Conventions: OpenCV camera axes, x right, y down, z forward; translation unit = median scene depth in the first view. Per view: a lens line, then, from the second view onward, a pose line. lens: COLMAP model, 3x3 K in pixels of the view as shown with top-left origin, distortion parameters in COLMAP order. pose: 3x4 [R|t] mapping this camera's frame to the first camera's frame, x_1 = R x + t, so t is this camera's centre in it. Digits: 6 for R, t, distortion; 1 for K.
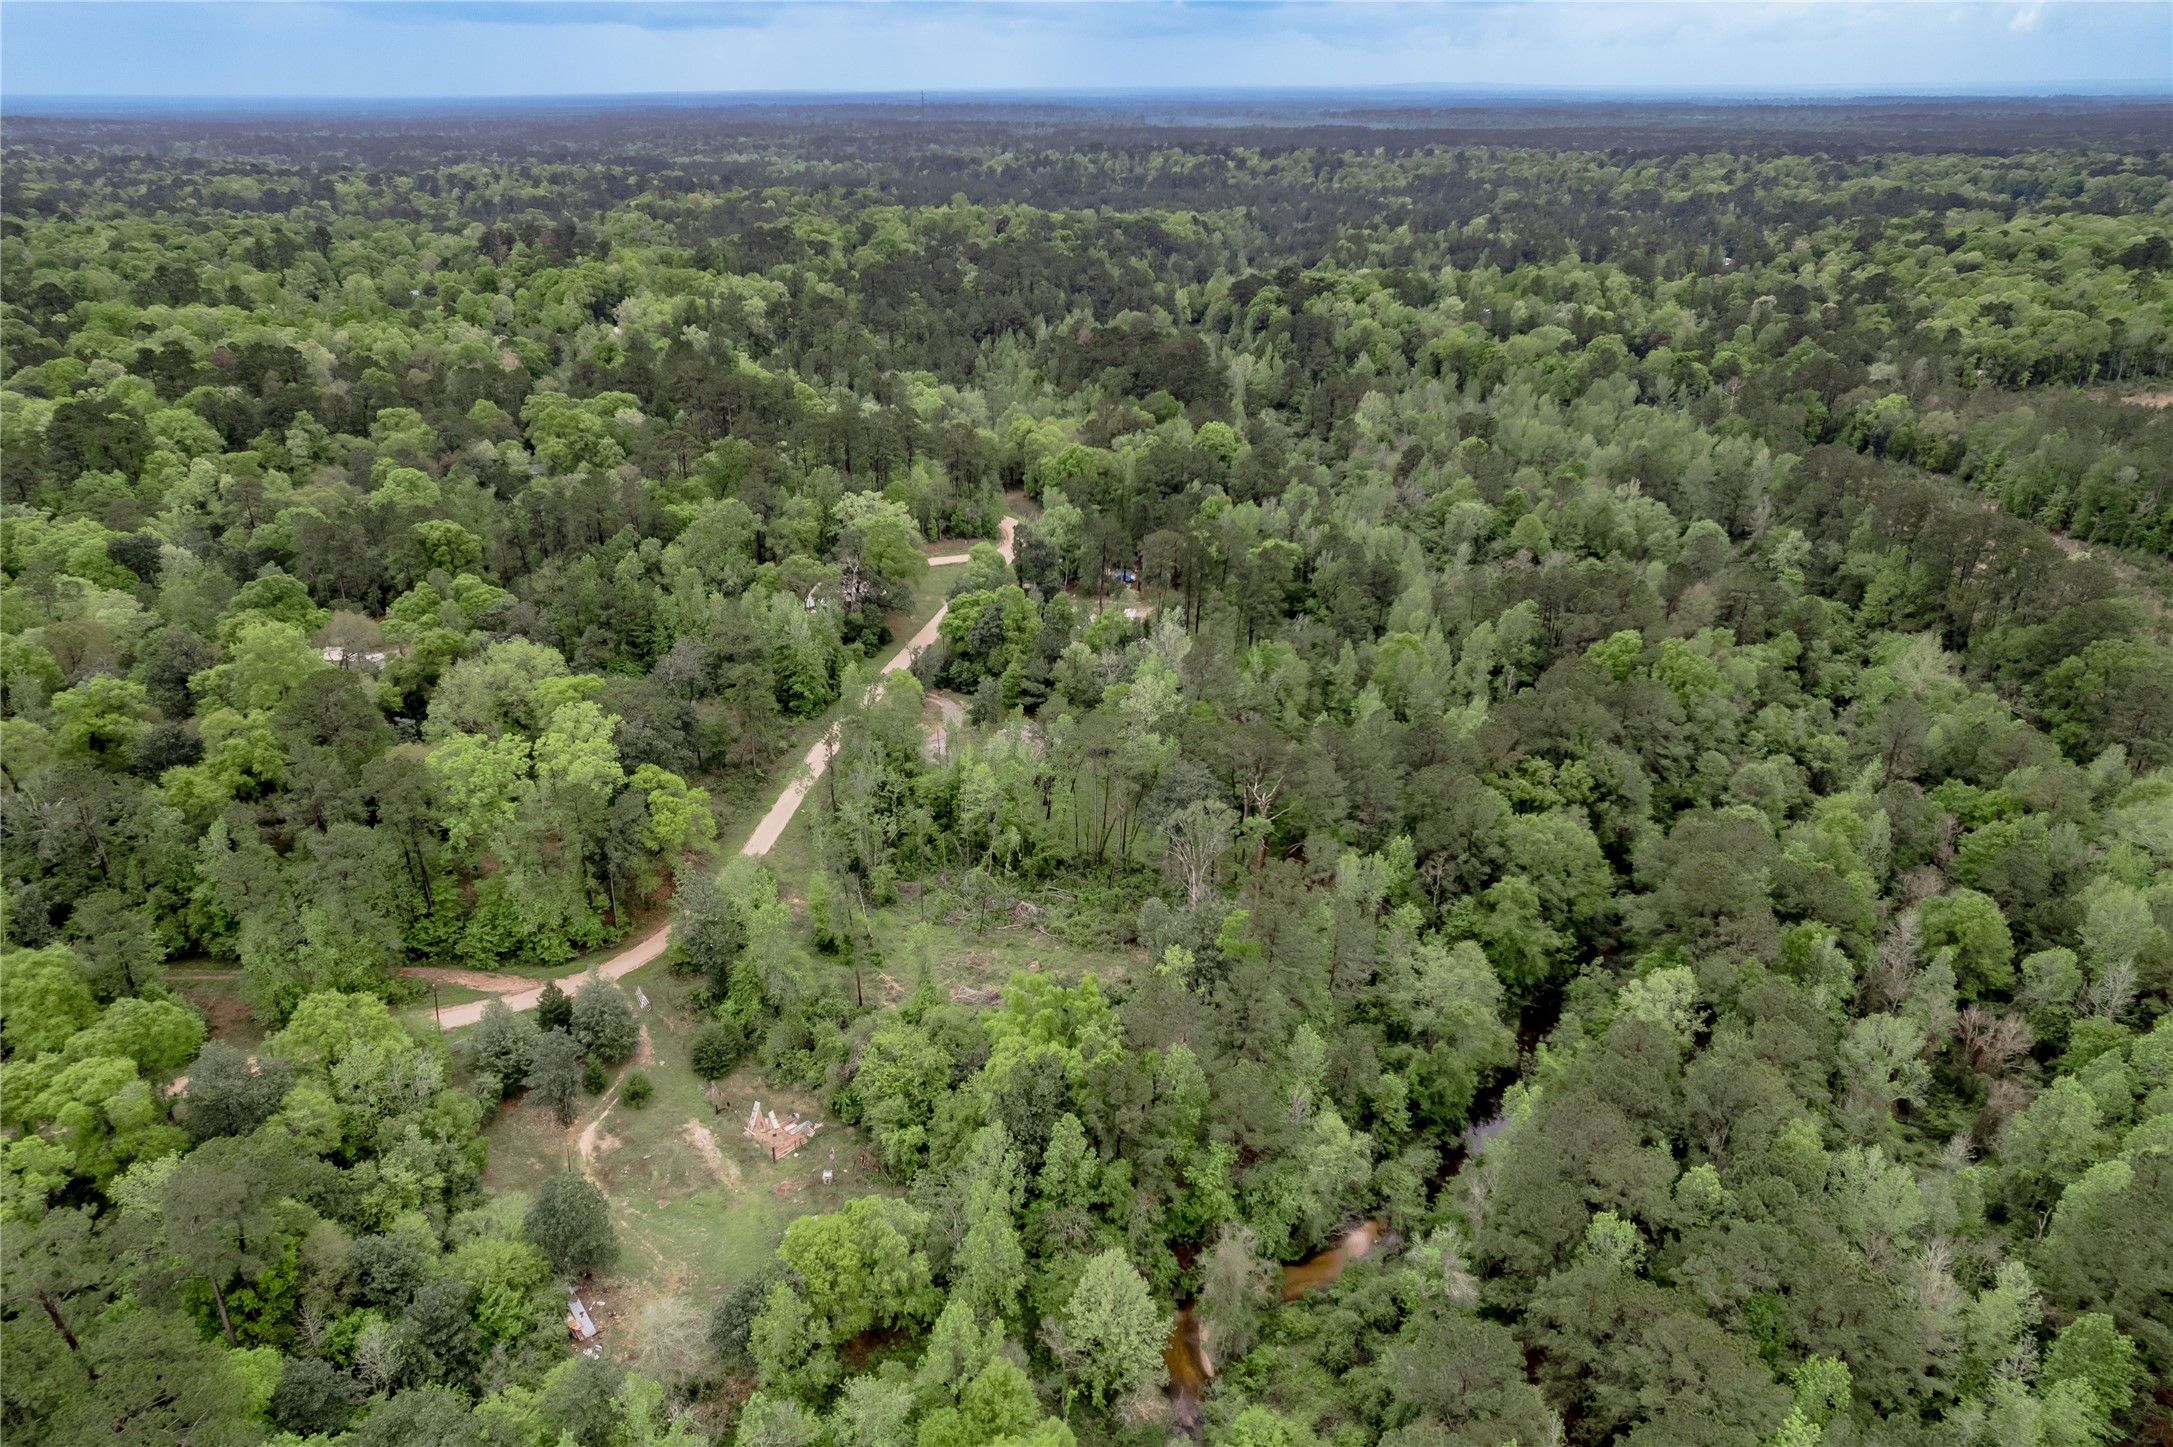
lens RADIAL K [[1538.6, 0, 1086.5], [0, 1538.6, 723.5], [0, 0, 1]] dist [-0.079009, 0.095262]
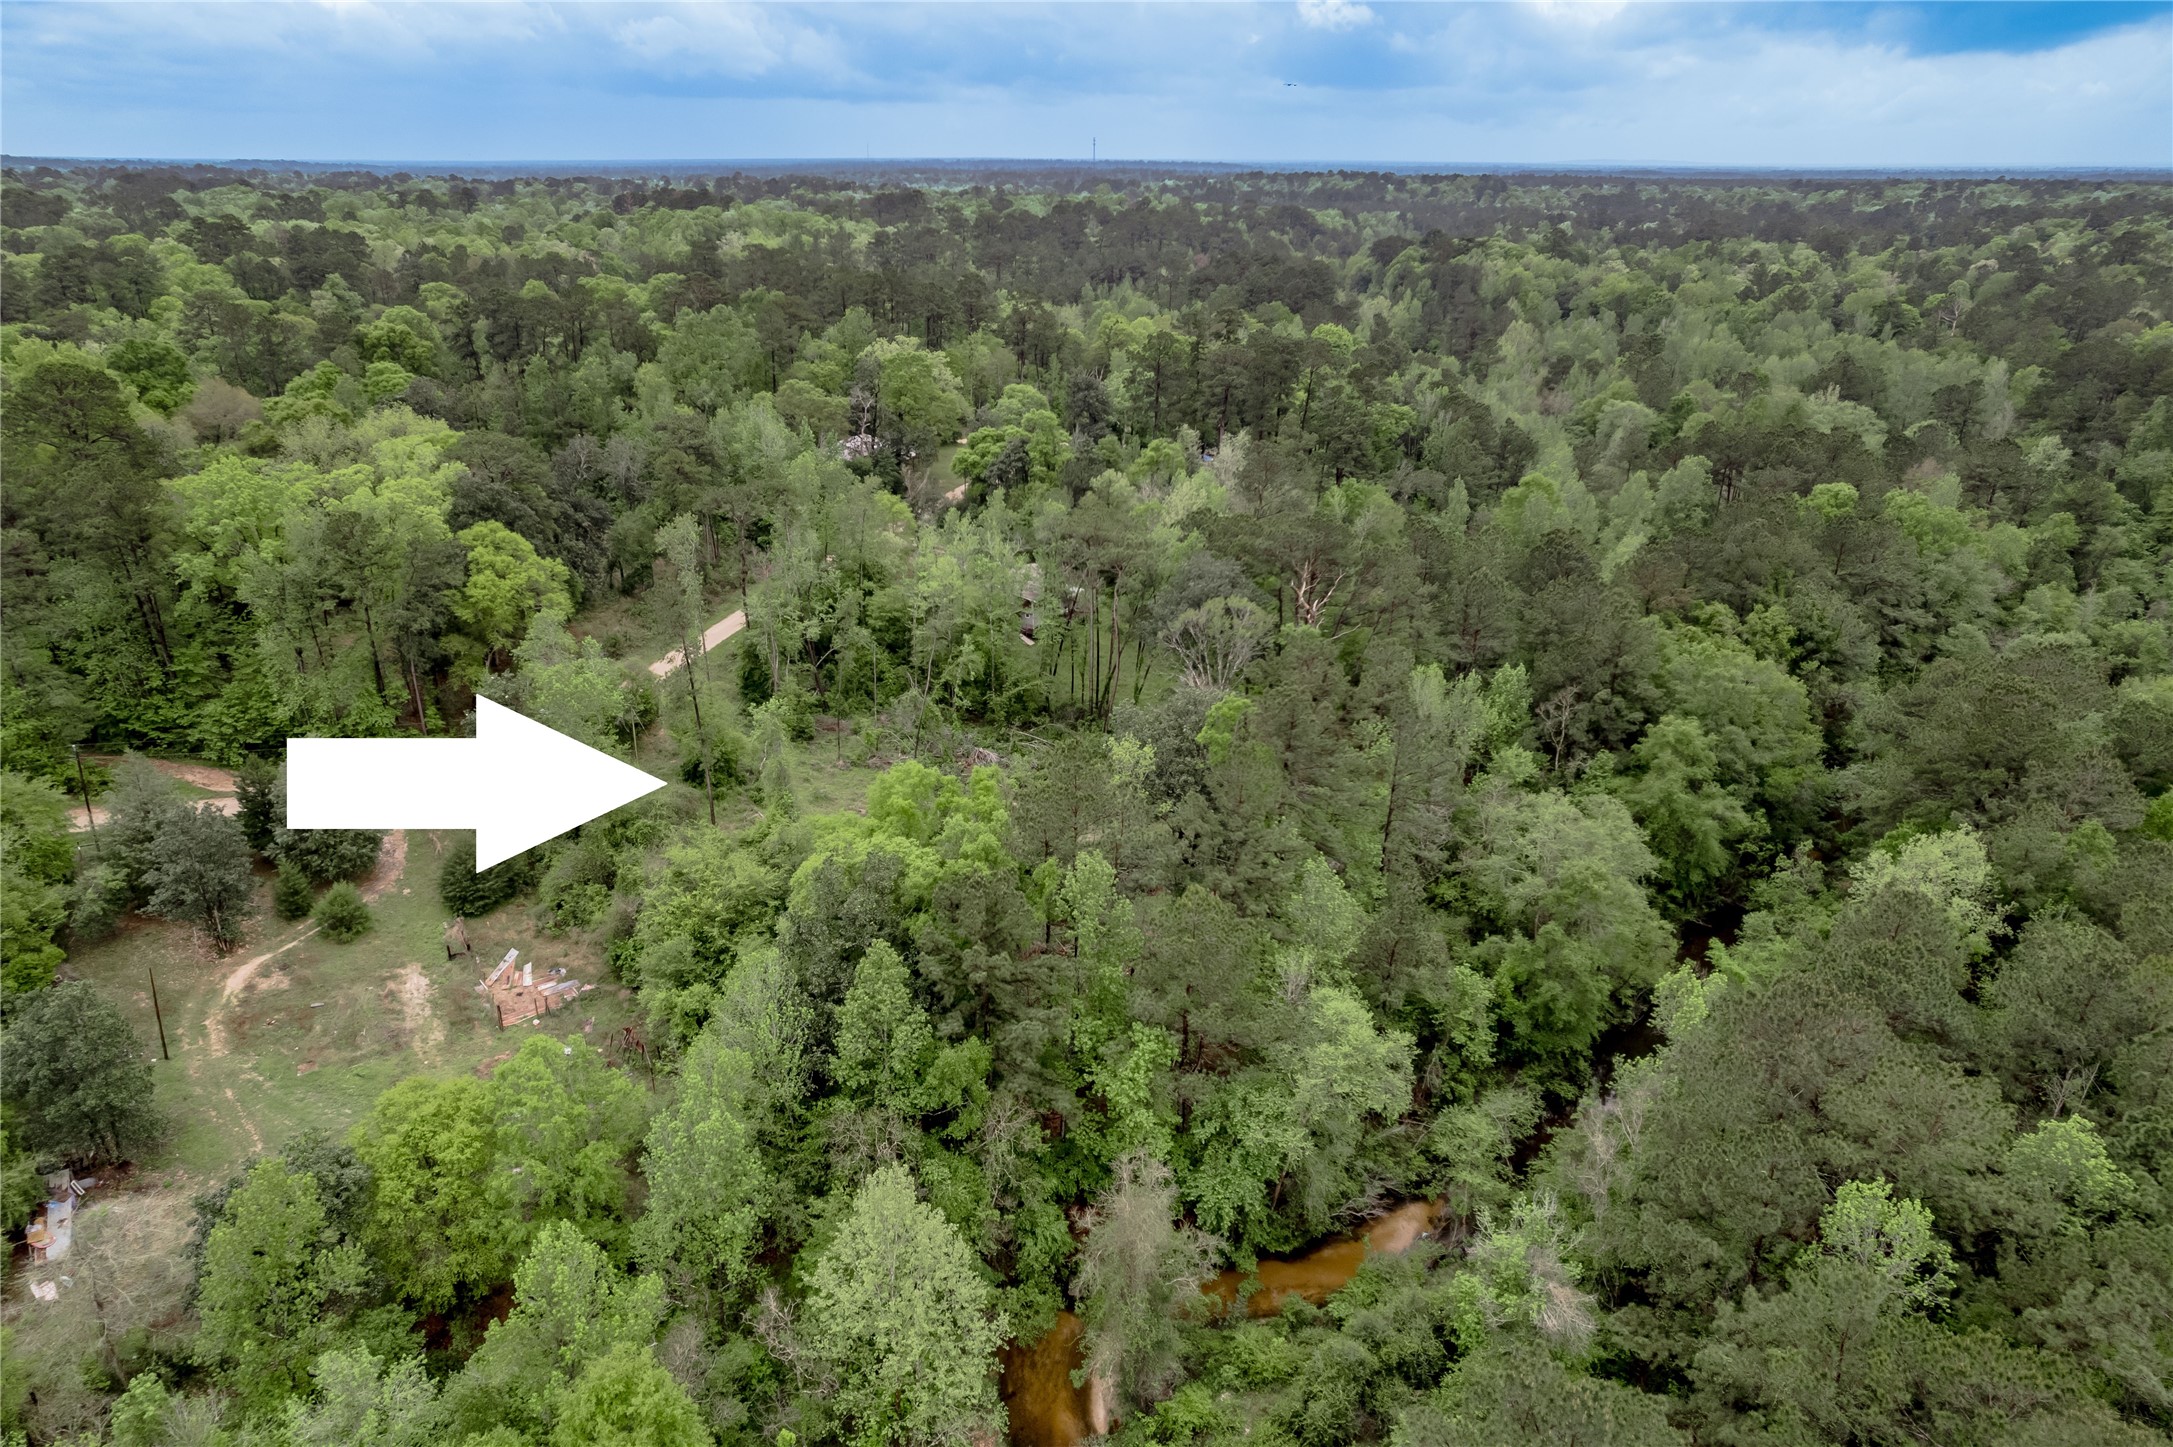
lens RADIAL K [[1461.5, 0, 1086.5], [0, 1461.5, 723.5], [0, 0, 1]] dist [-0.095926, 0.118683]
pose [[0.992712, 0.054829, -0.107314, 0.103697], [-0.059740, 0.997283, -0.043093, 0.164899], [0.104660, 0.049190, 0.993291, 0.396783]]
